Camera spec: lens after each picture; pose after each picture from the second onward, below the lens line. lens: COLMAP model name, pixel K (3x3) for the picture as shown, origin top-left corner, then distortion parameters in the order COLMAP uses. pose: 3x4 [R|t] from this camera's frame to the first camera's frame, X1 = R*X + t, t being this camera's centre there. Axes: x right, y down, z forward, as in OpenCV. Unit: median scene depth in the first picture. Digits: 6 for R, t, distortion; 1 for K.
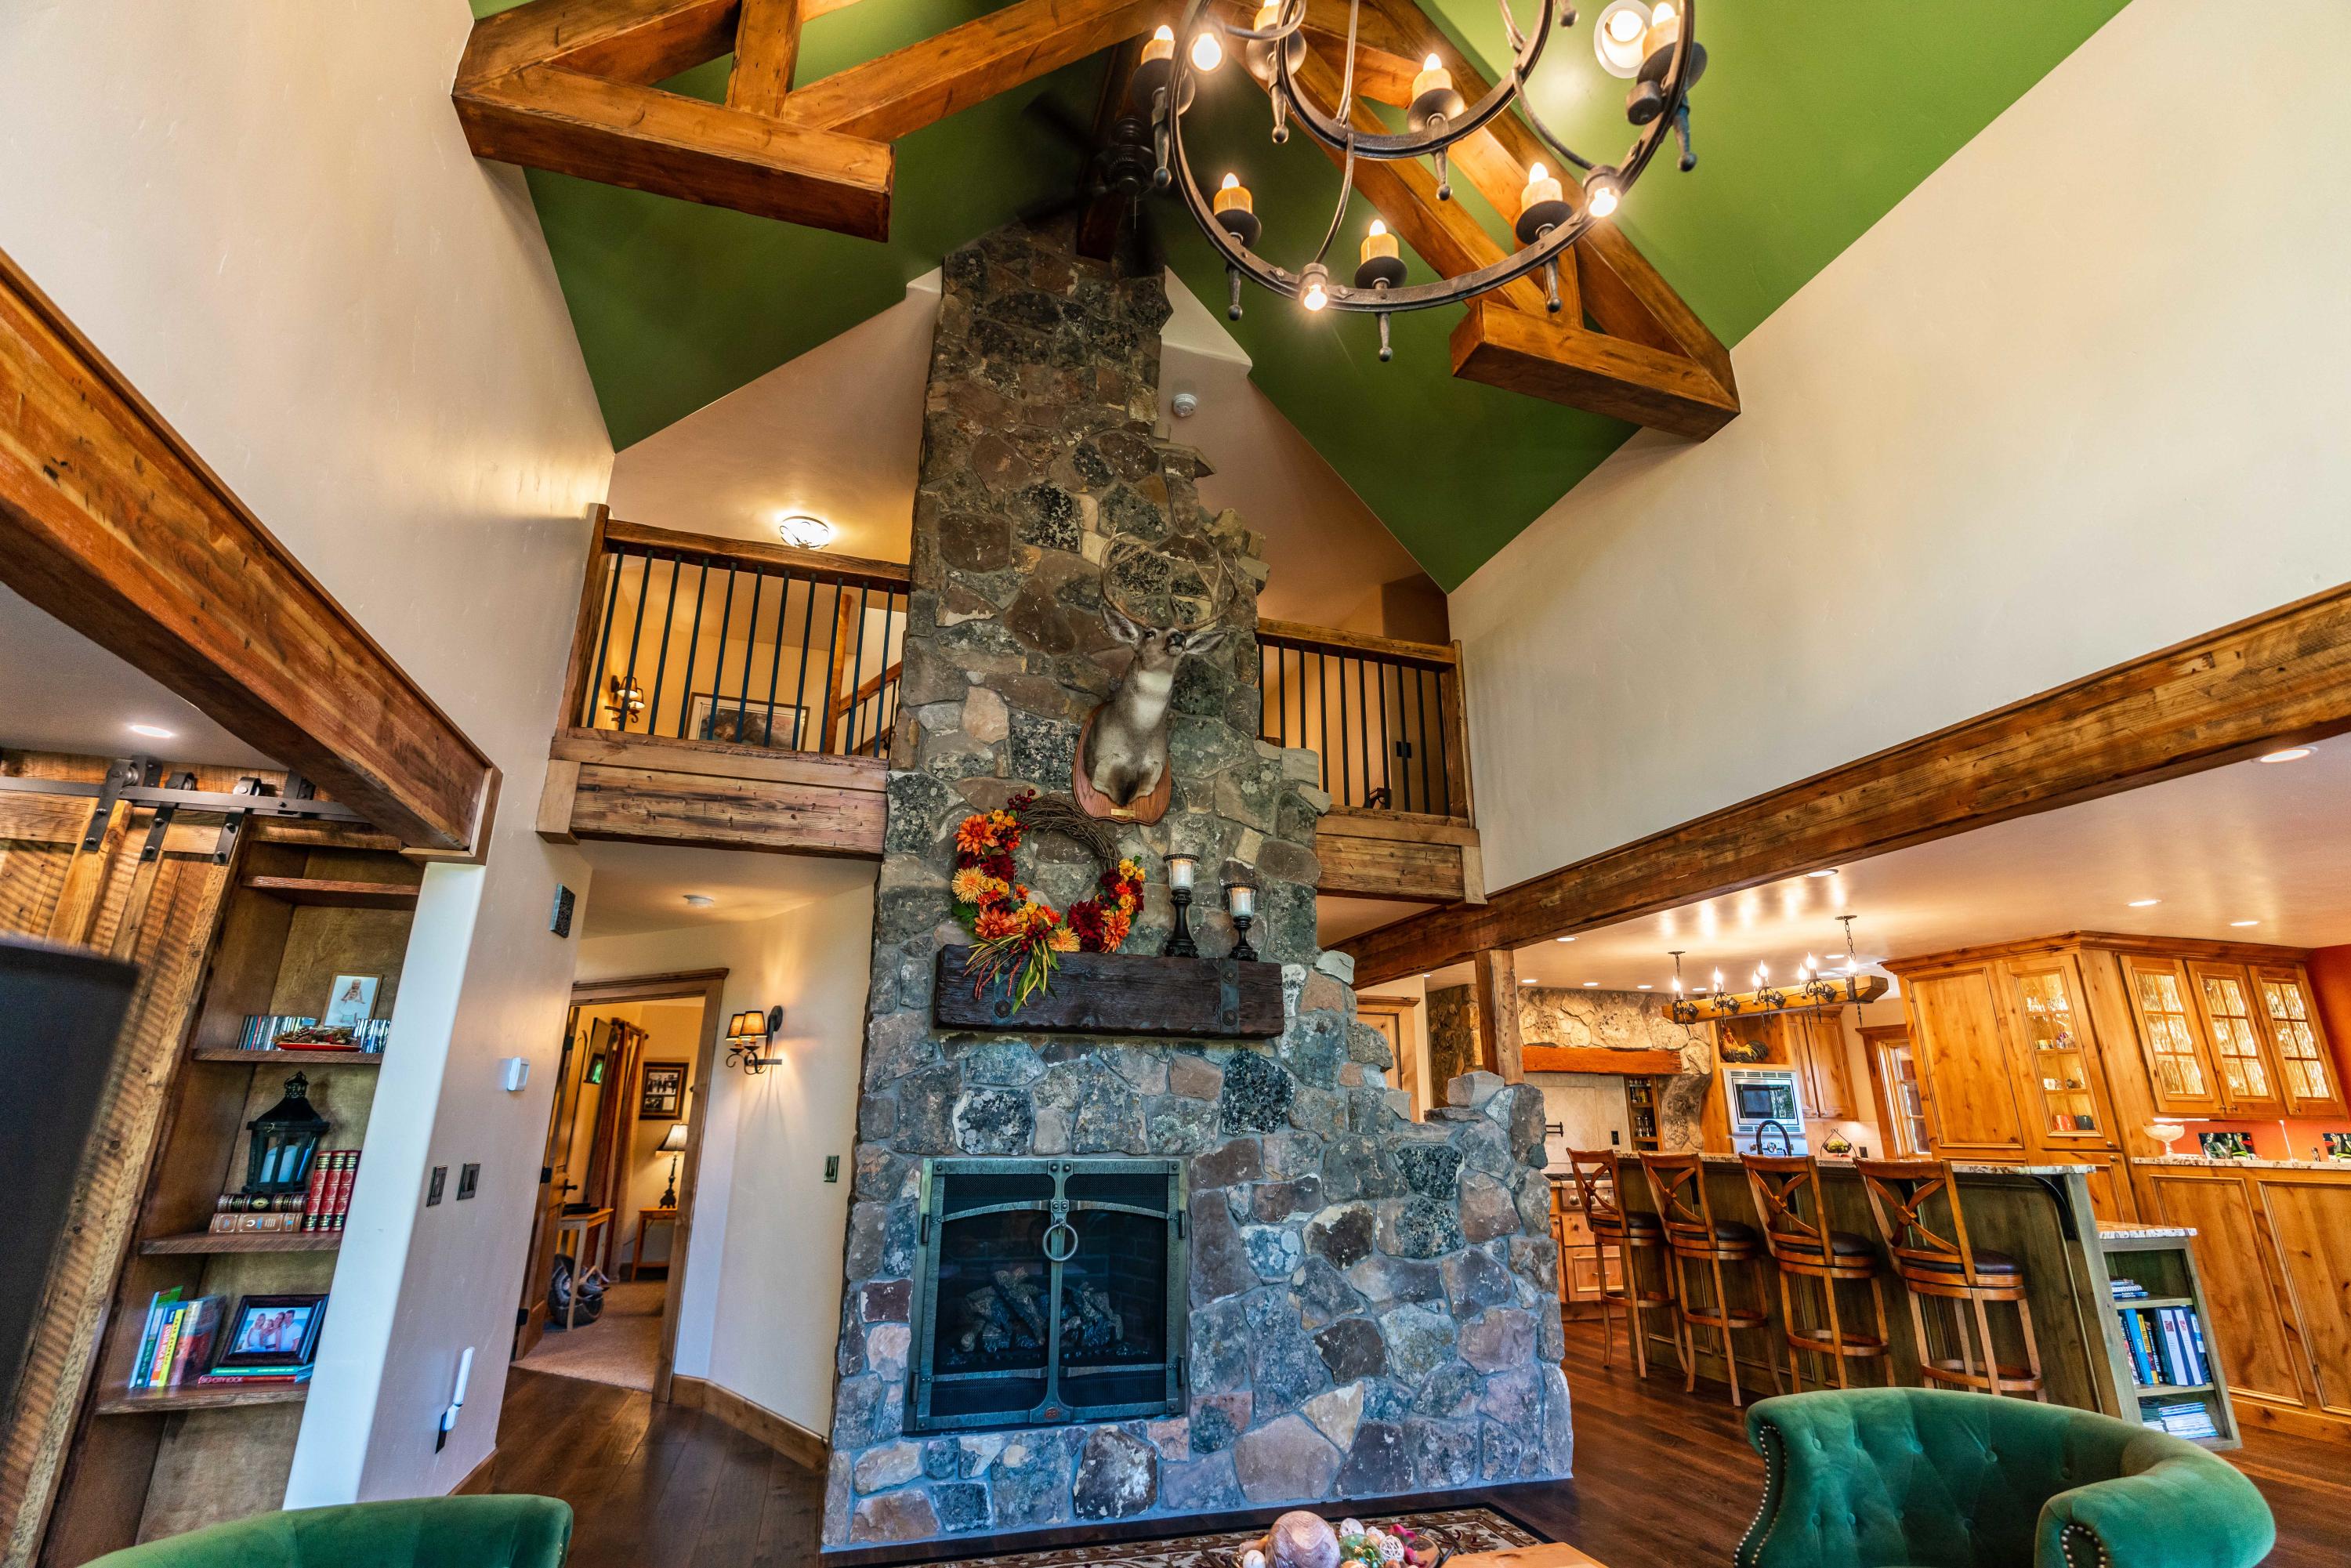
lens RADIAL K [[1059.3, 0, 1172.4], [0, 1059.3, 794.0], [0, 0, 1]] dist [-0.012156, 0.006249]
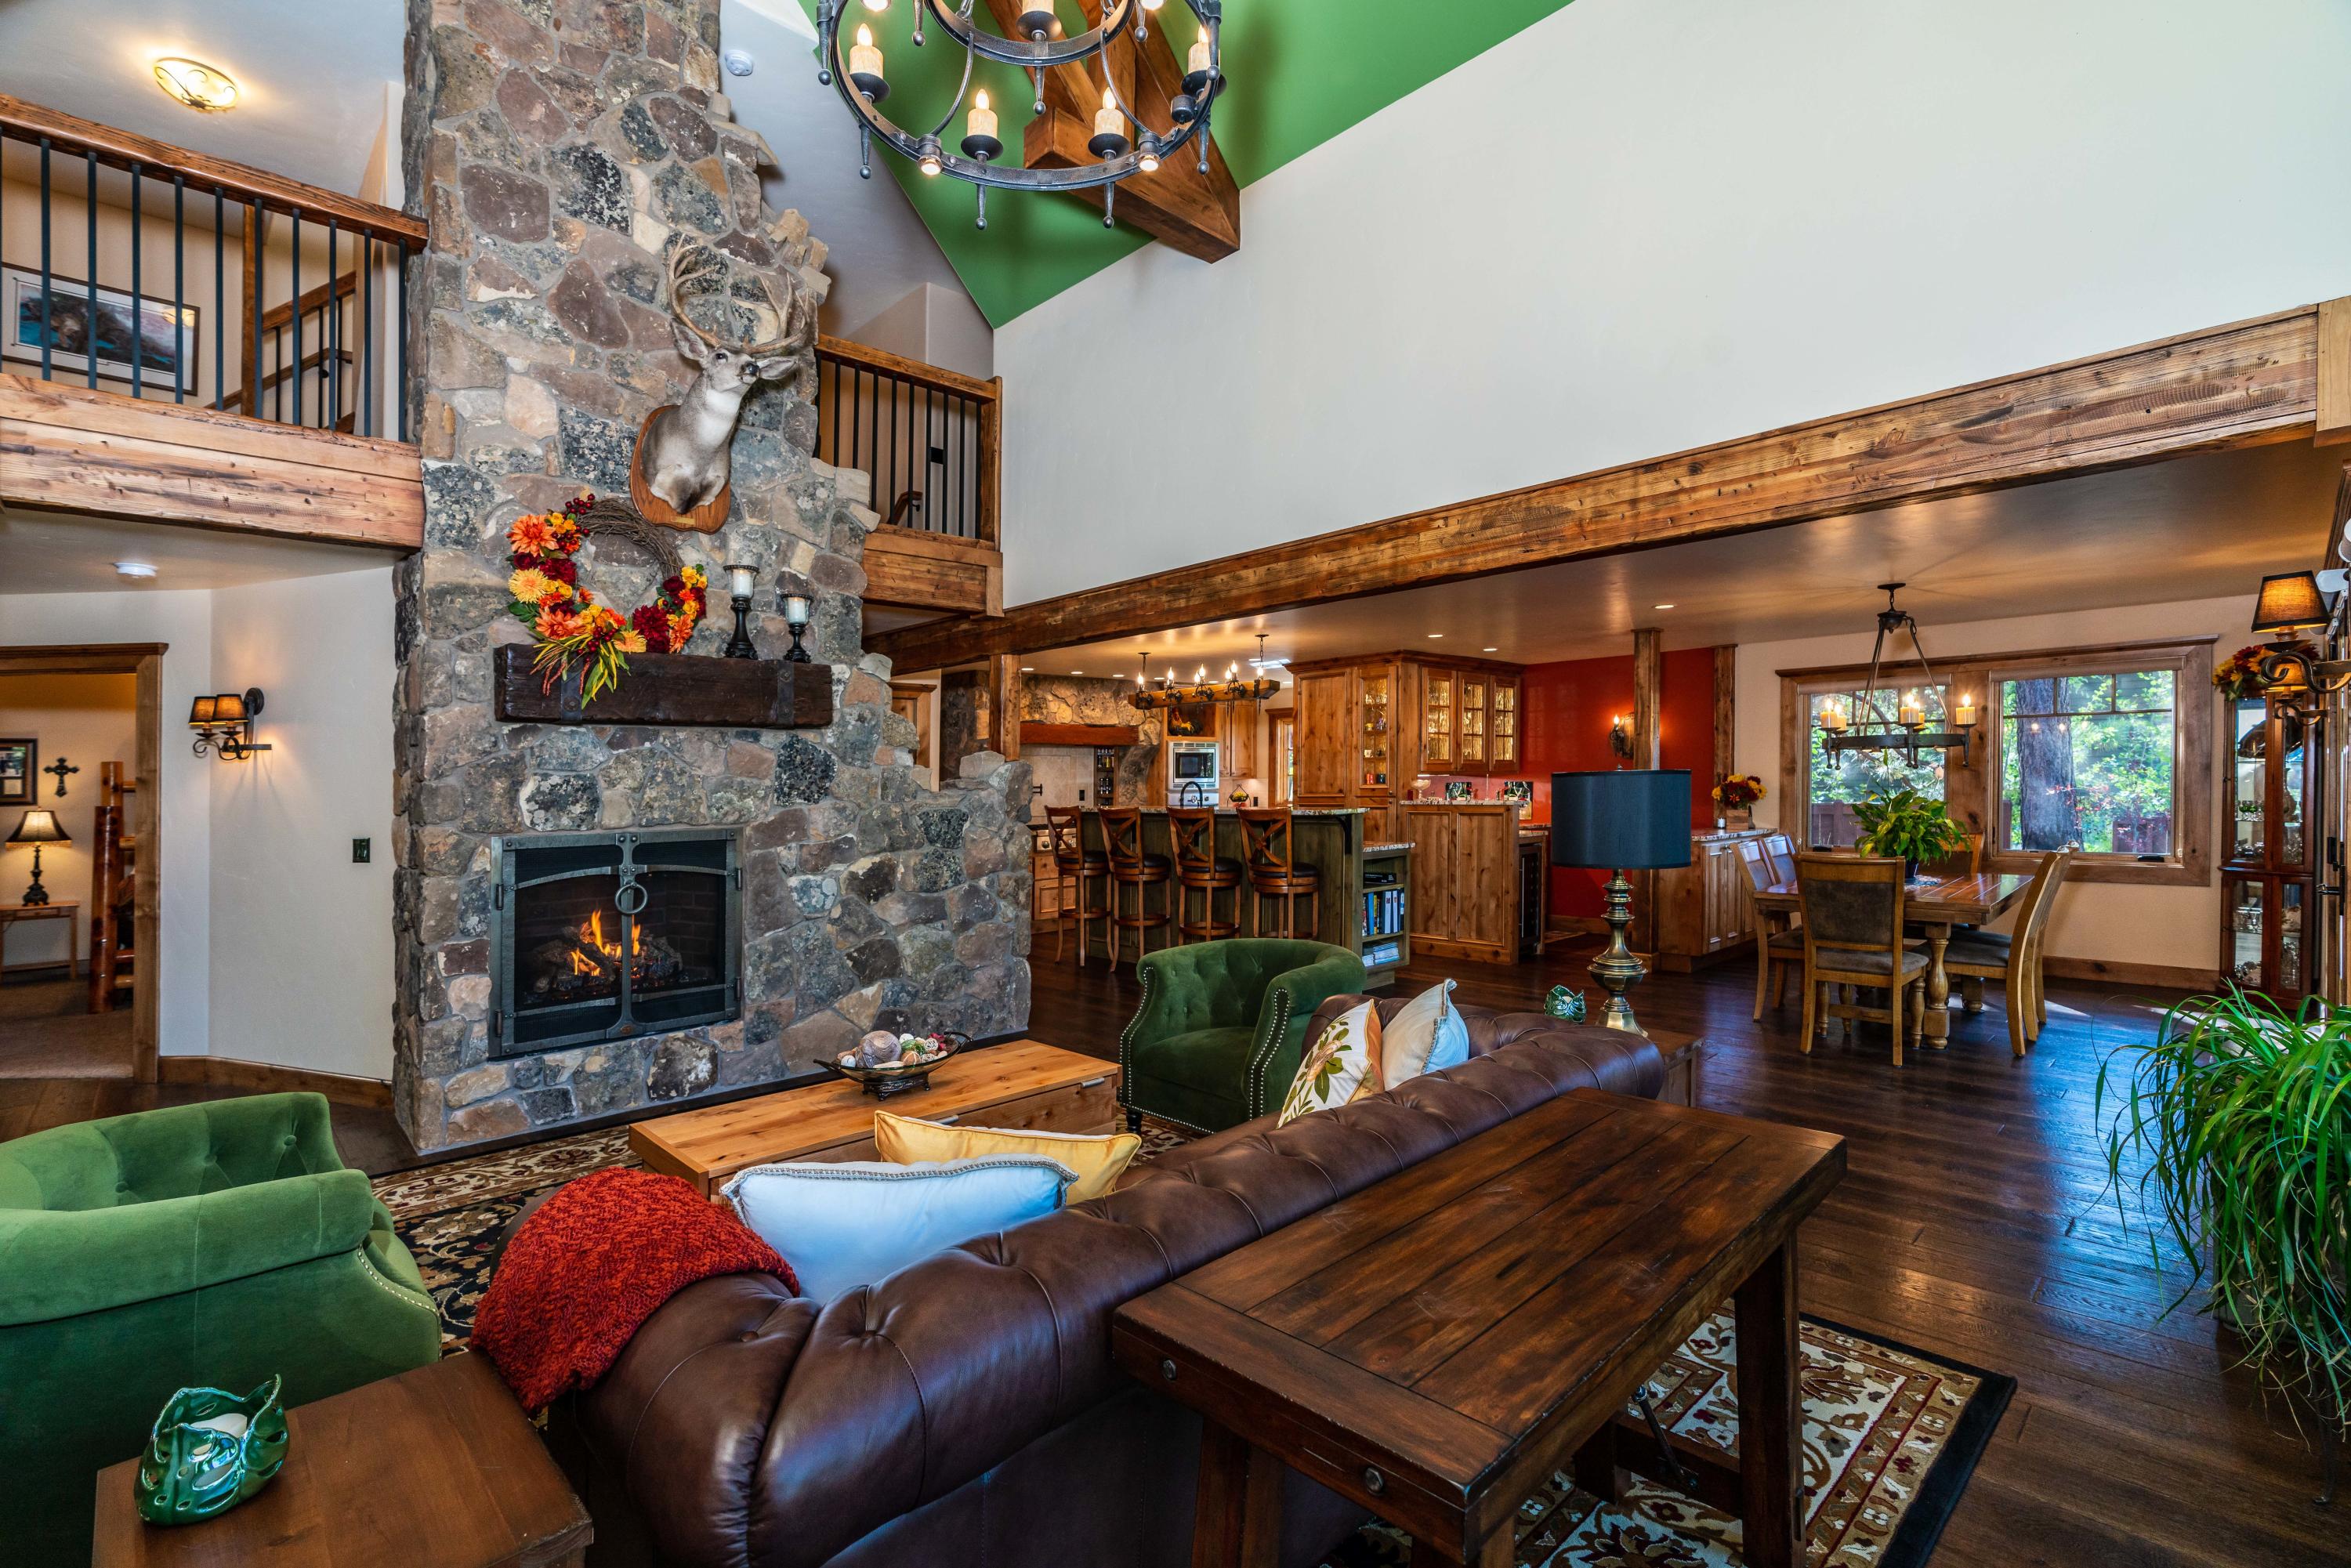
lens RADIAL K [[1059.3, 0, 1164.8], [0, 1059.3, 808.3], [0, 0, 1]] dist [-0.012156, 0.006249]
pose [[0.898625, -0.032882, 0.437484, -0.079138], [-0.109612, 0.948734, 0.296460, -0.077338], [-0.424805, -0.314359, 0.848952, -0.199585]]
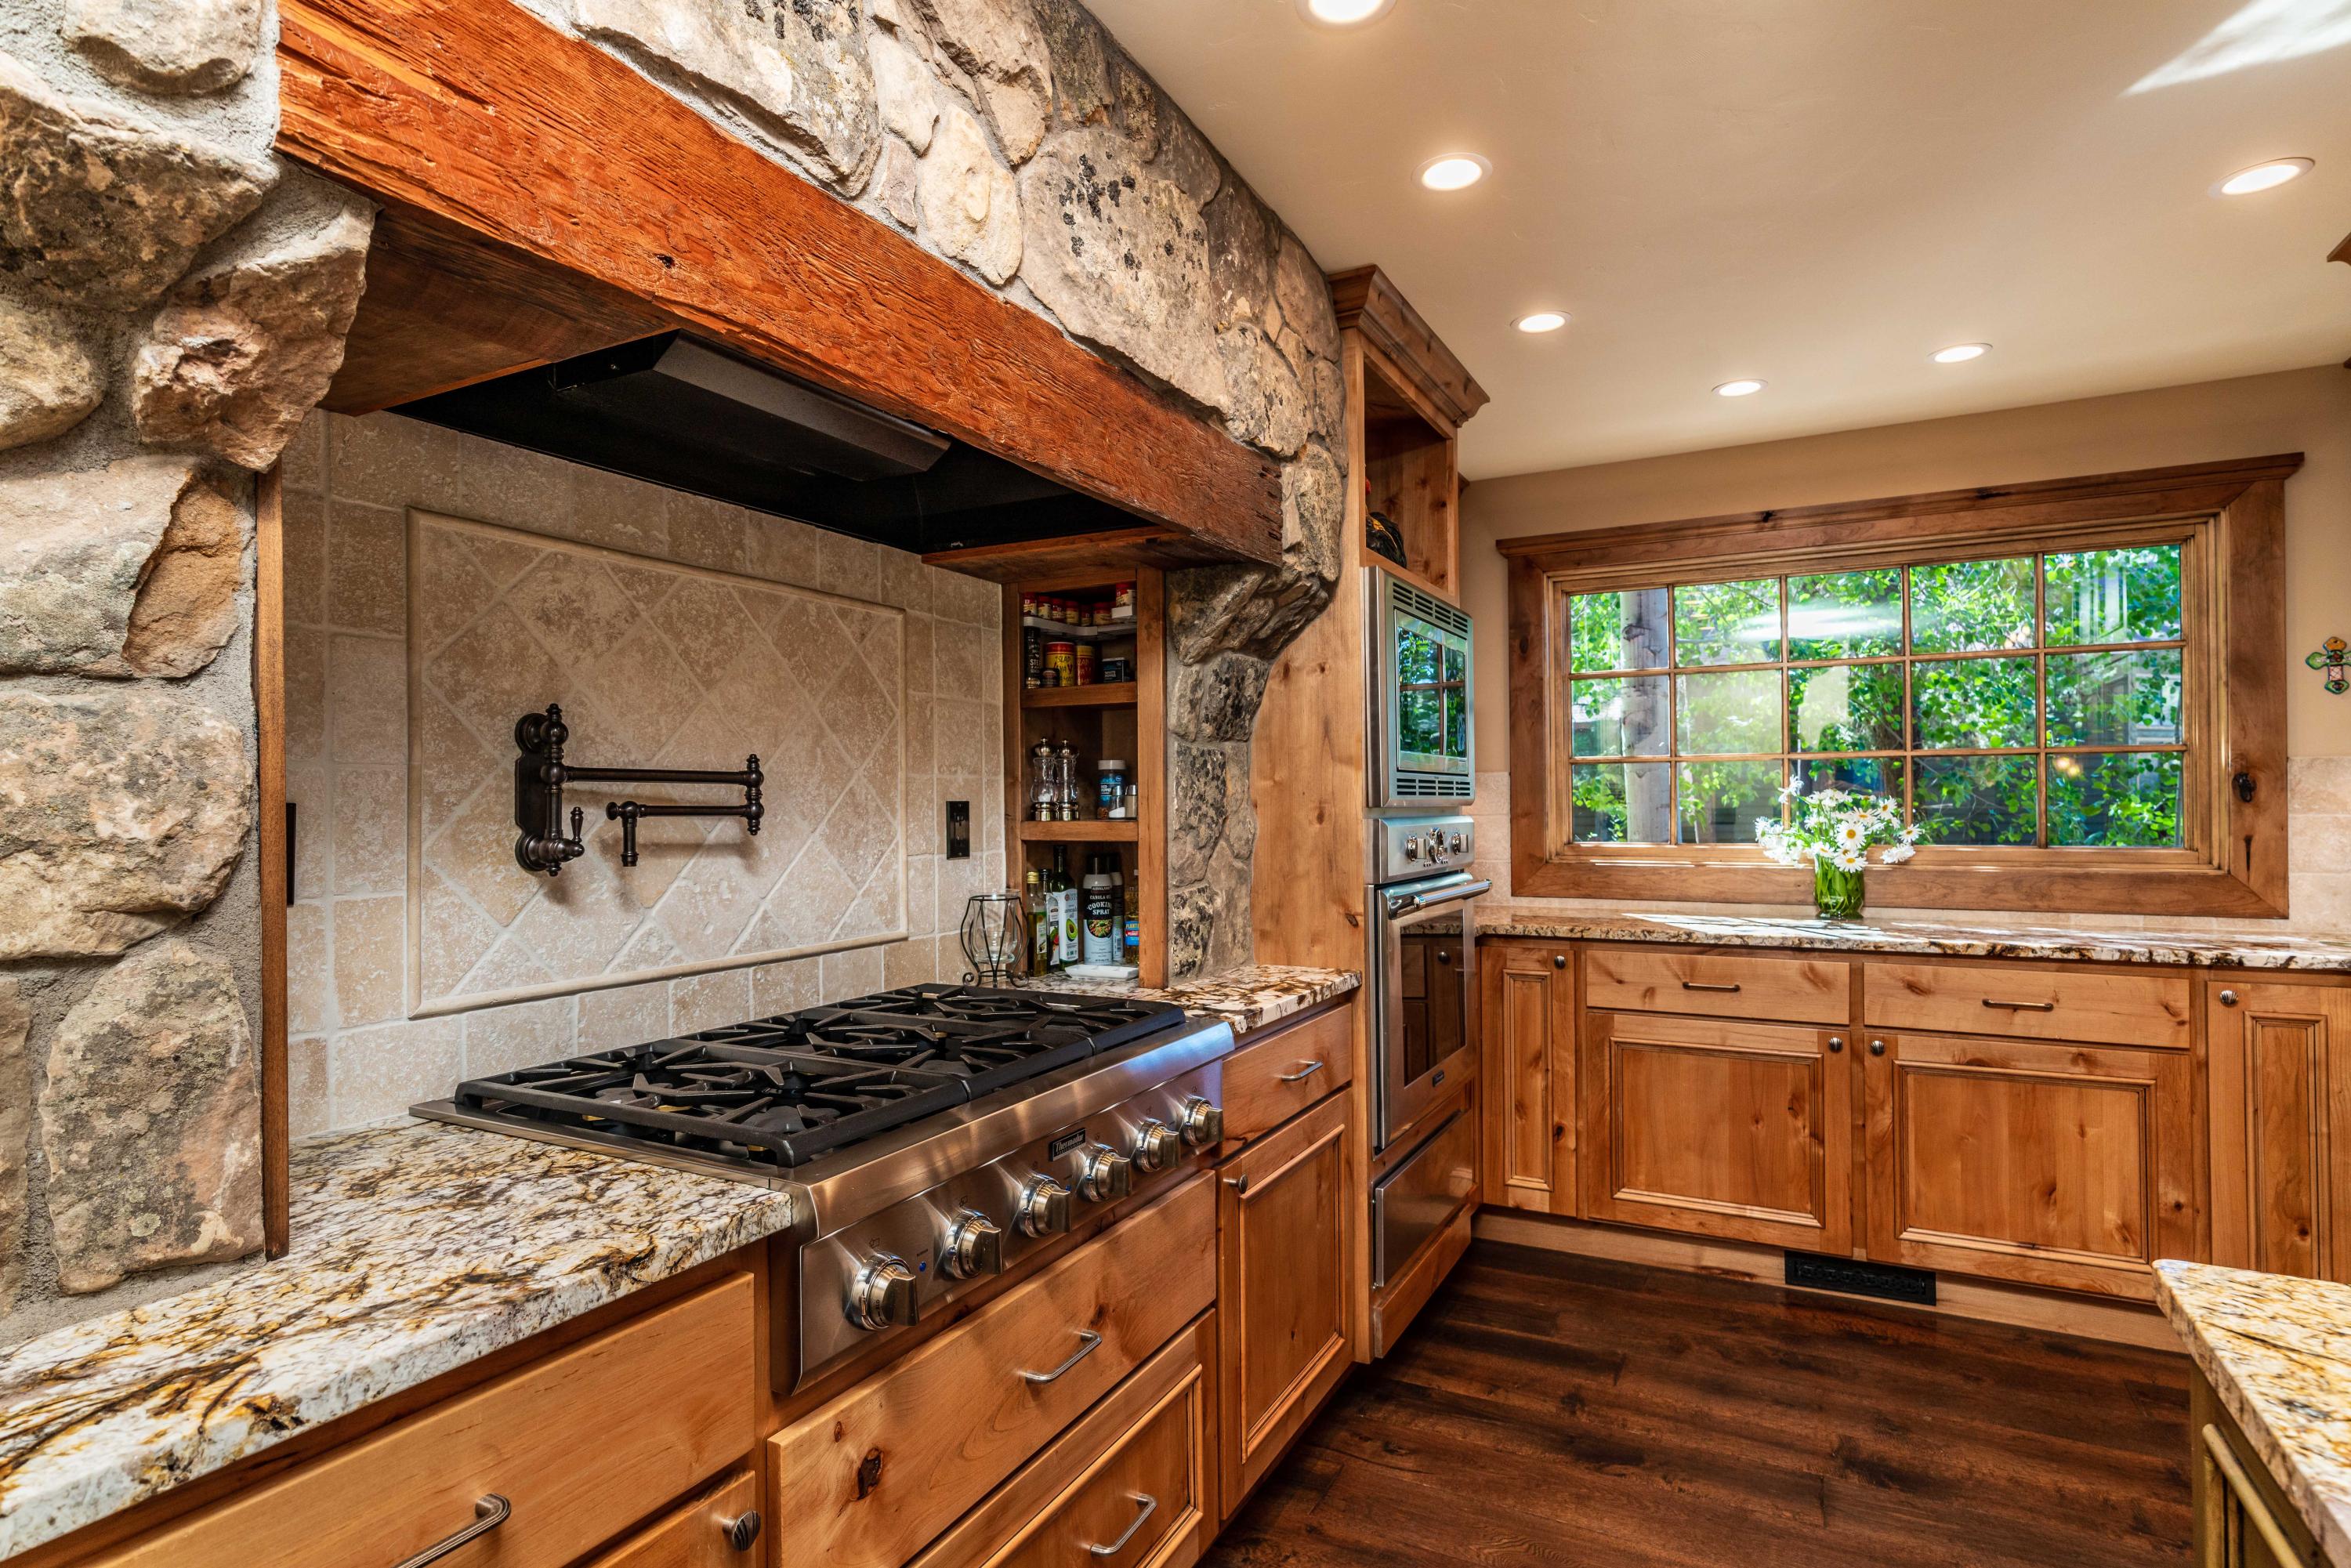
lens RADIAL K [[1188.0, 0, 1167.2], [0, 1188.0, 795.6], [0, 0, 1]] dist [-0.003718, -0.000159]
pose [[0.717310, -0.009114, 0.696694, 0.558105], [-0.193615, 0.957926, 0.211875, 0.527476], [-0.669313, -0.286871, 0.685365, 1.640887]]
